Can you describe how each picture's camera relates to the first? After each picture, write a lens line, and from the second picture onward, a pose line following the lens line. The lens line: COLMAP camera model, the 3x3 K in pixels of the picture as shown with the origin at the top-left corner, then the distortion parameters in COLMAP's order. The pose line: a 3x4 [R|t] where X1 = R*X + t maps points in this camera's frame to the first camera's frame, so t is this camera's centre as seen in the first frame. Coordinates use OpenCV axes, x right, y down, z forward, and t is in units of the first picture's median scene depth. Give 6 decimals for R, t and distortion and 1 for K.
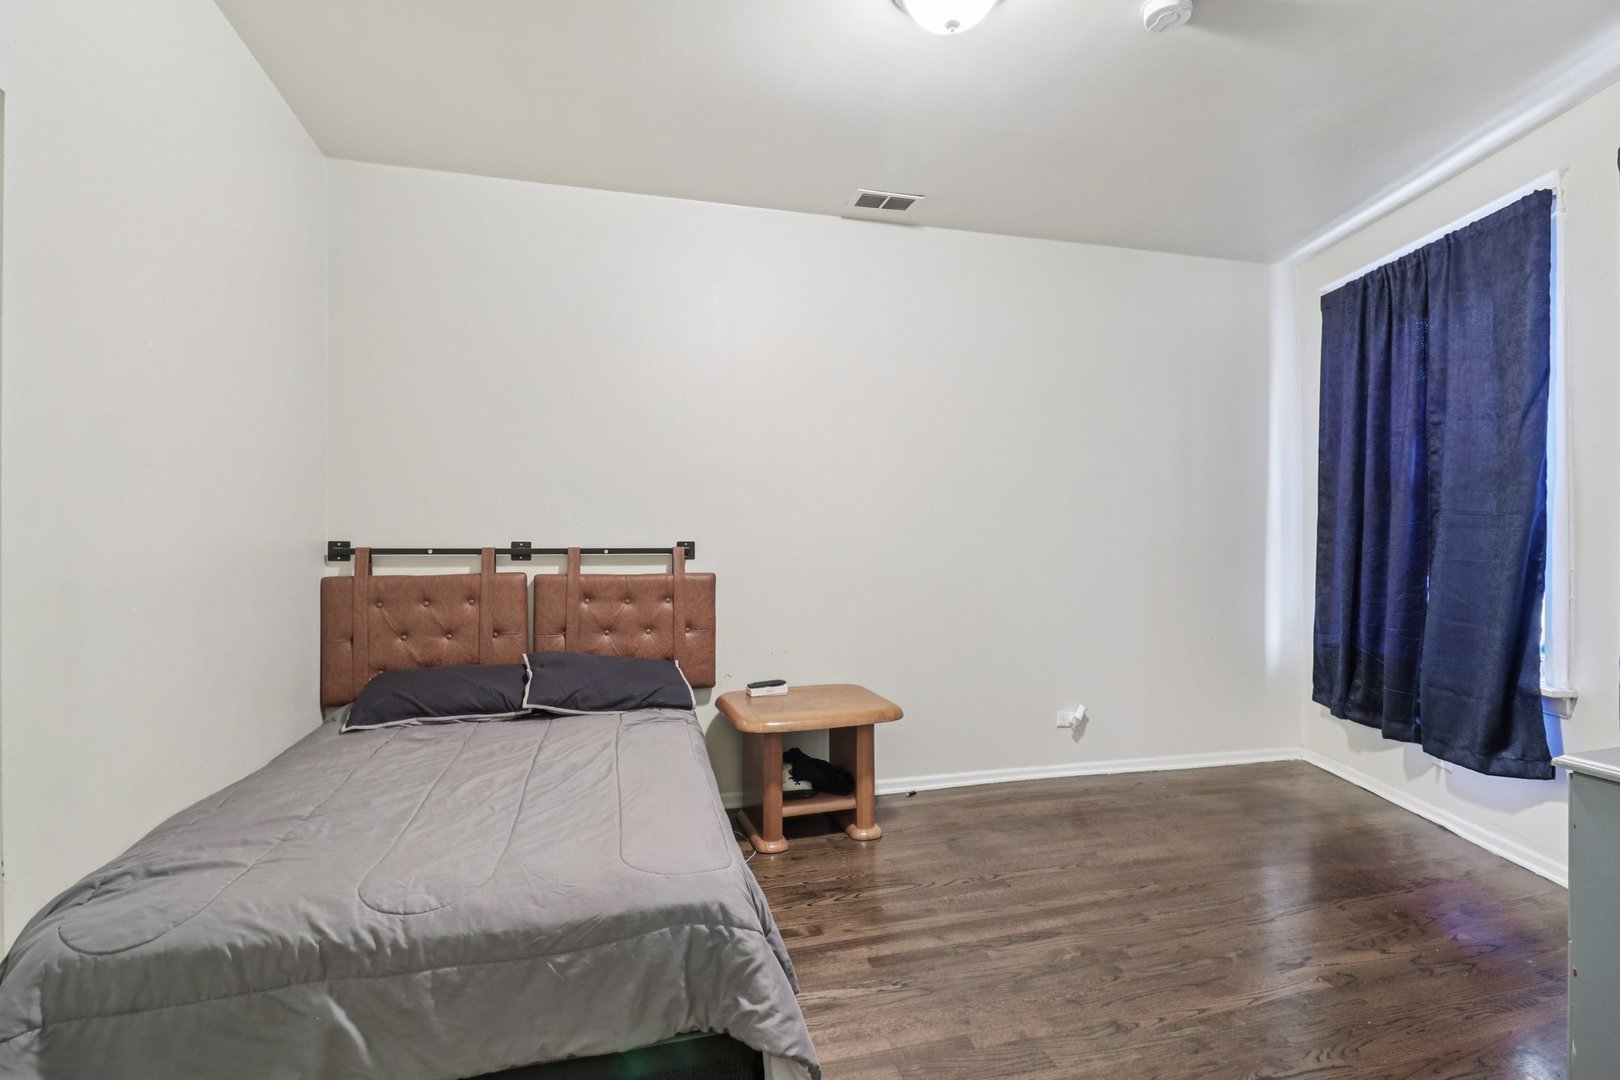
lens RADIAL K [[773.1, 0, 813.0], [0, 773.1, 519.4], [0, 0, 1]] dist [0.002057, -0.017073]
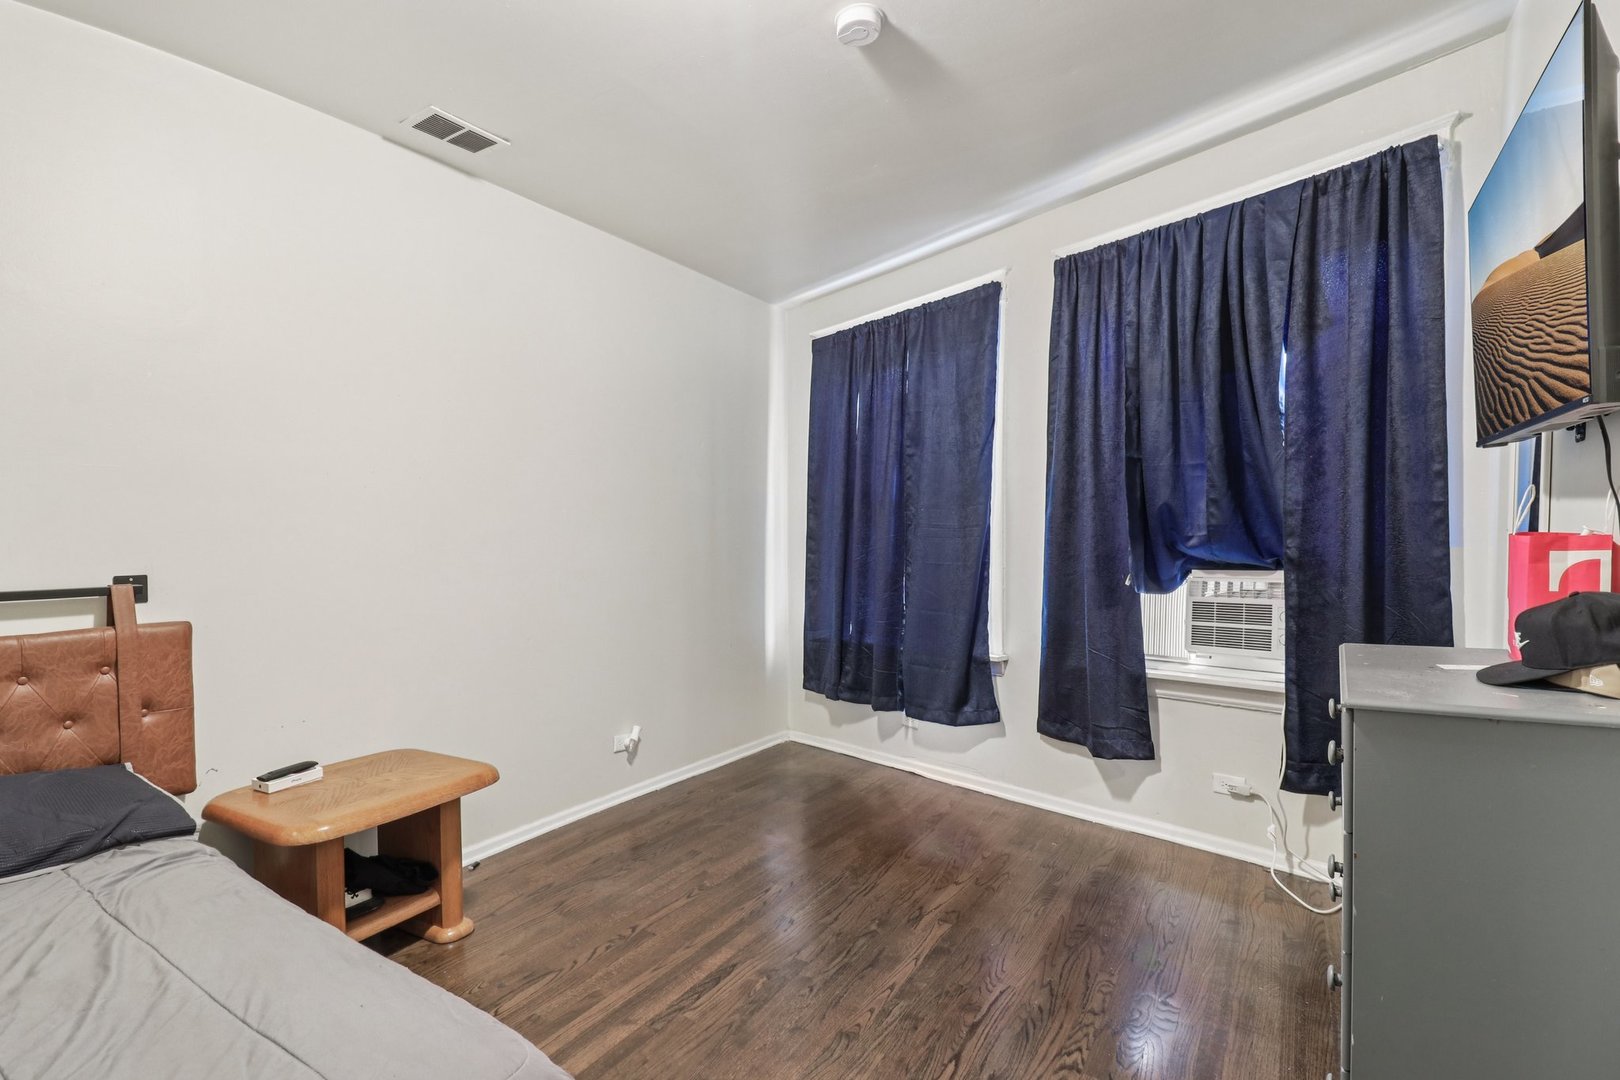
lens RADIAL K [[779.9, 0, 809.4], [0, 779.9, 558.9], [0, 0, 1]] dist [0.000513, -0.017727]
pose [[0.750894, -0.030203, 0.659732, -0.169354], [0.011727, 0.999406, 0.032406, 0.001213], [-0.660318, -0.016597, 0.750802, 0.159724]]
